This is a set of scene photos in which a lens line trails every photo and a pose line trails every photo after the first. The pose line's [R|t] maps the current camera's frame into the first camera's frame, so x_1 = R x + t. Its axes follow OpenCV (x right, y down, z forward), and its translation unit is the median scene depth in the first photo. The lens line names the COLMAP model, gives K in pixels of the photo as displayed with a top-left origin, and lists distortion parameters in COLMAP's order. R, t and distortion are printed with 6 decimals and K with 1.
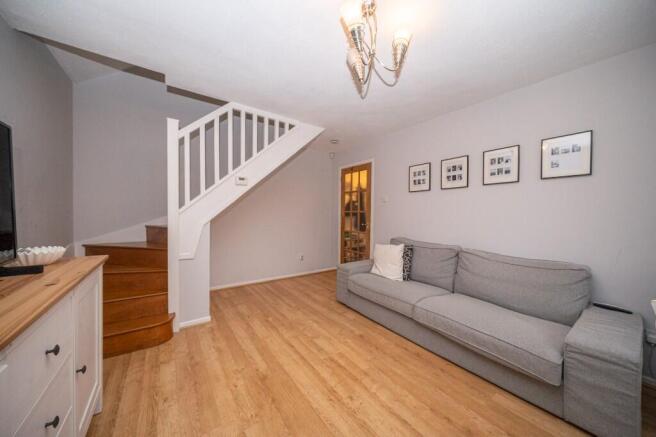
lens RADIAL K [[224.5, 0, 326.5], [0, 224.5, 216.8], [0, 0, 1]] dist [-0.000539, -0.000031]
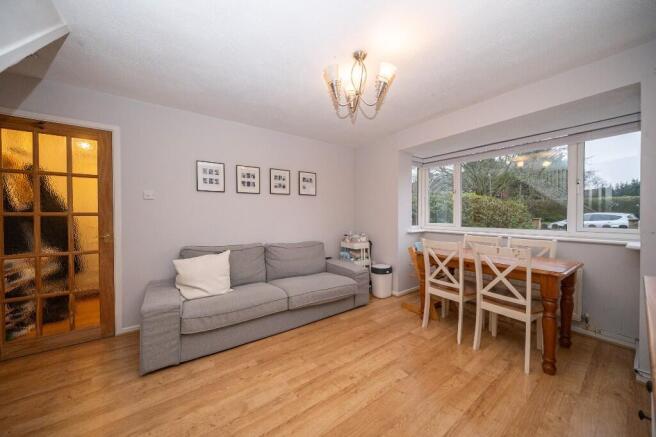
lens RADIAL K [[224.5, 0, 326.5], [0, 224.5, 216.8], [0, 0, 1]] dist [-0.000539, -0.000031]
pose [[0.011436, -0.022037, 0.999692, -0.710173], [0.017065, 0.999616, 0.021840, -0.033910], [-0.999789, 0.016810, 0.011808, 0.759748]]
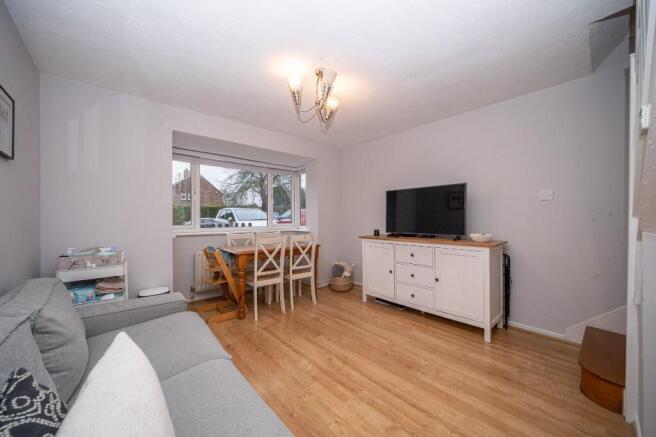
lens RADIAL K [[246.1, 0, 328.0], [0, 246.1, 218.5], [0, 0, 1]] dist [0.000457, 0.000056]
pose [[-0.994943, -0.009866, -0.099958, 0.185012], [-0.011227, 0.999852, 0.013069, -0.011404], [0.099814, 0.014126, -0.994906, 1.644201]]
